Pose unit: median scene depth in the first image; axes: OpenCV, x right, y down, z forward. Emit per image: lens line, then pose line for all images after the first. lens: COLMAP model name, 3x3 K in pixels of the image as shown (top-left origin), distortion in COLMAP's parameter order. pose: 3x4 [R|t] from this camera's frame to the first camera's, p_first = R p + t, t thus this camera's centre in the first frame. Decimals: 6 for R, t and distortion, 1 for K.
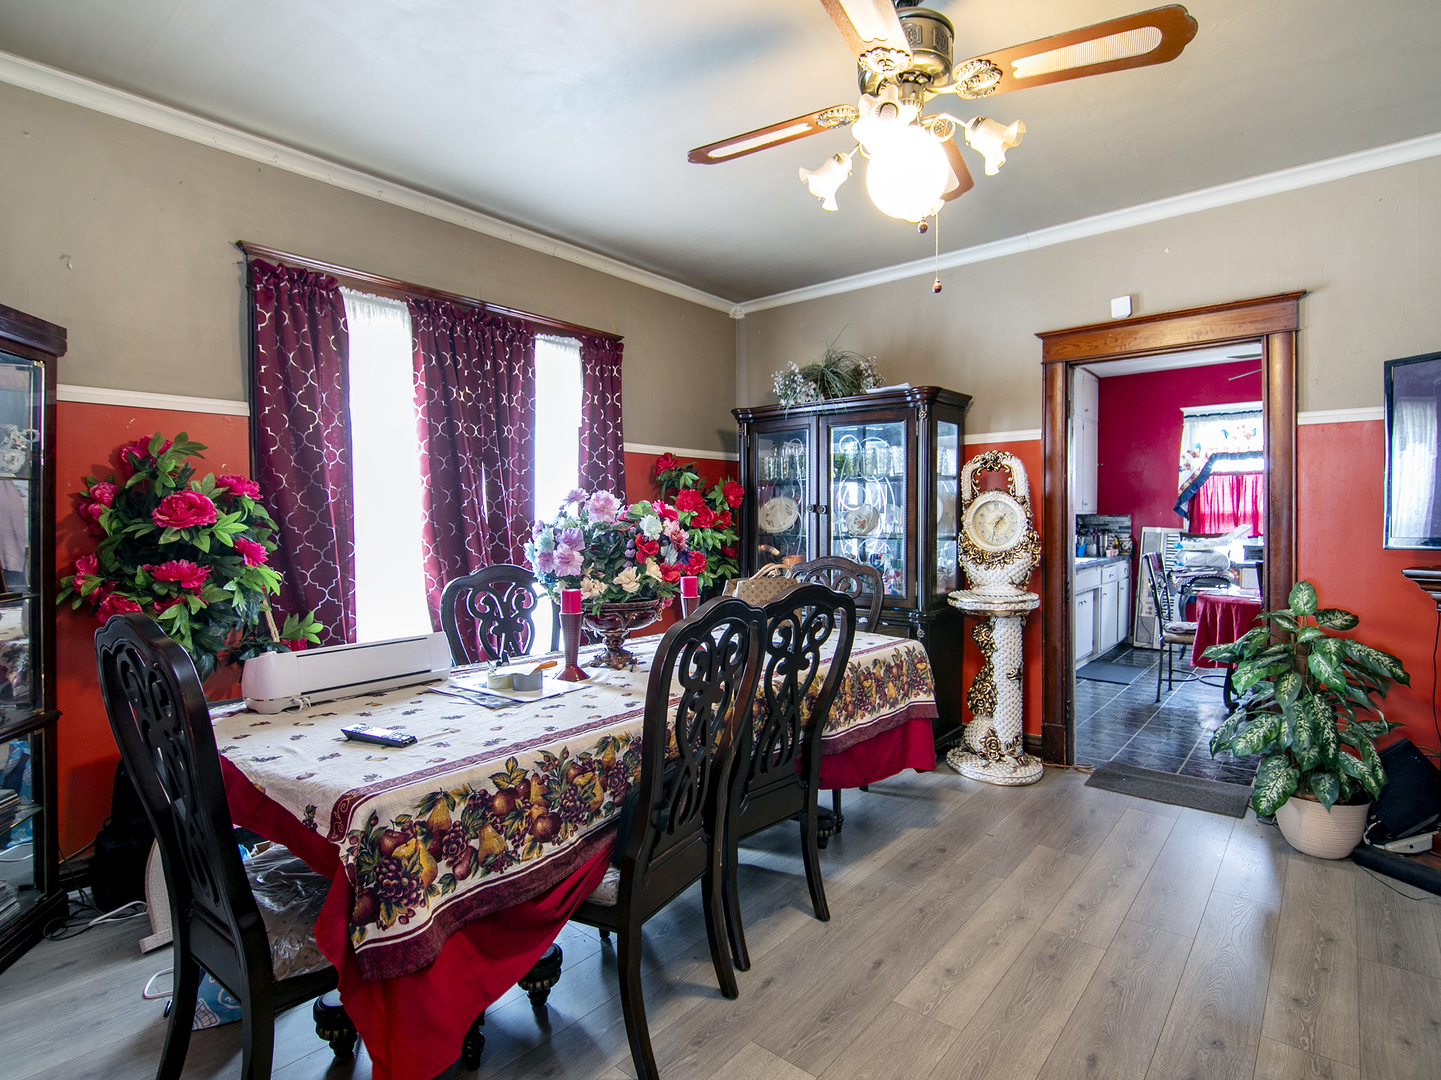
lens RADIAL K [[773.7, 0, 720.8], [0, 773.7, 535.6], [0, 0, 1]] dist [-0.002251, -0.000453]
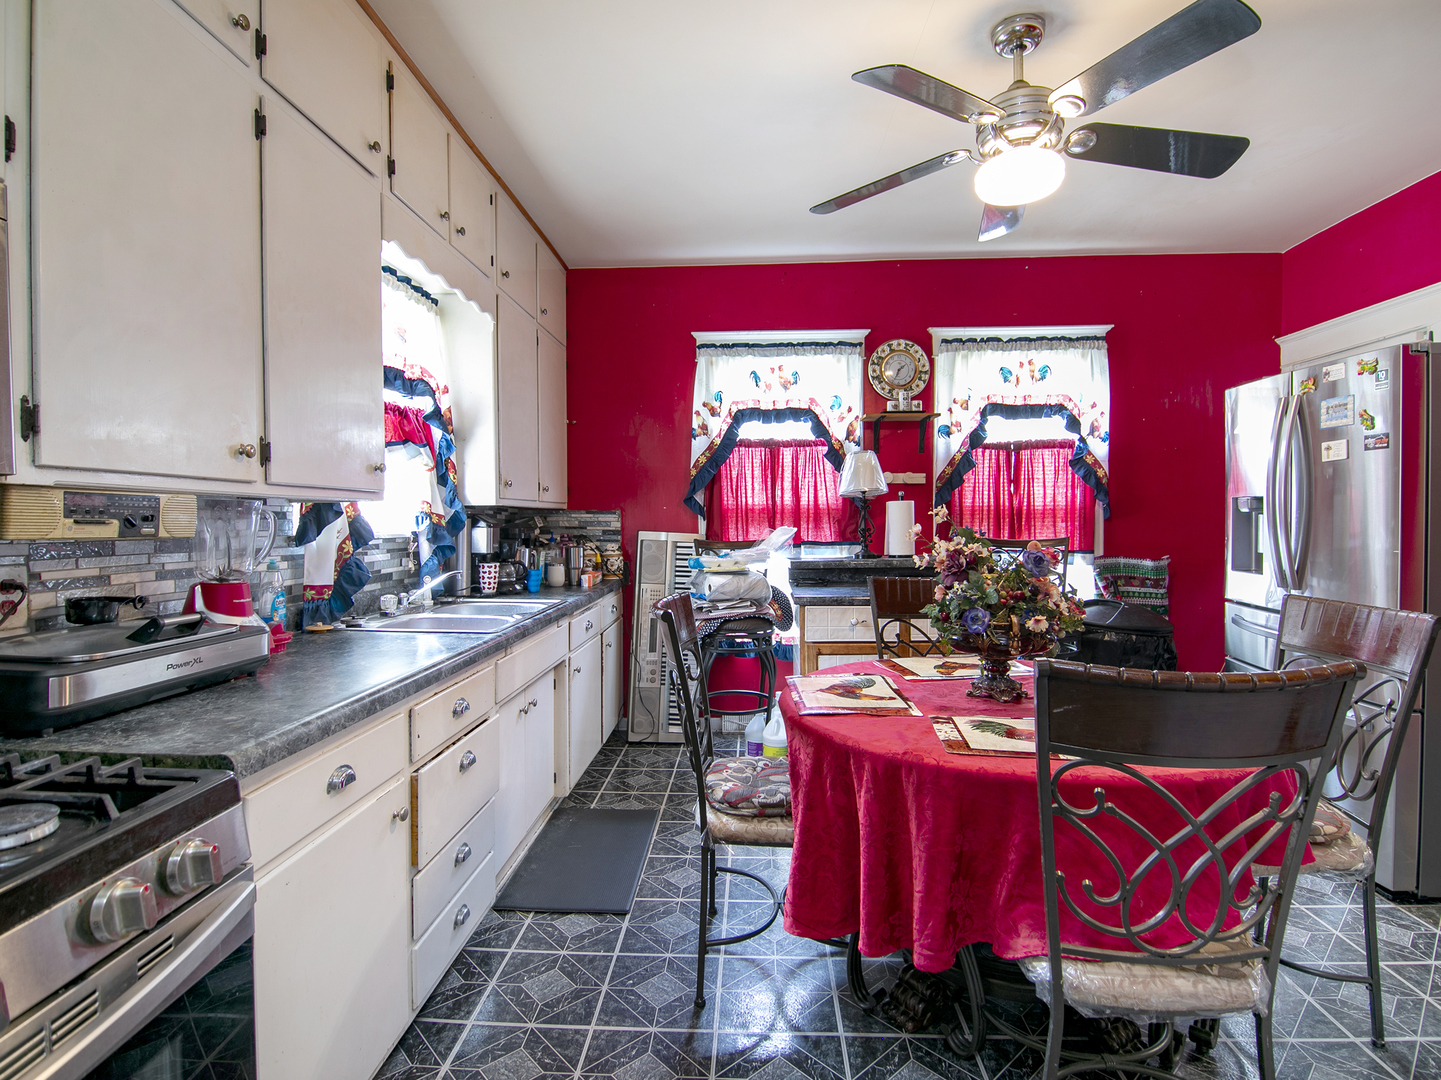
lens RADIAL K [[773.7, 0, 720.4], [0, 773.7, 536.3], [0, 0, 1]] dist [-0.002251, -0.000453]
pose [[0.812240, -0.014071, 0.583154, 0.265103], [0.014639, 0.999886, 0.003736, -0.009012], [-0.583140, 0.005503, 0.812353, 0.508741]]
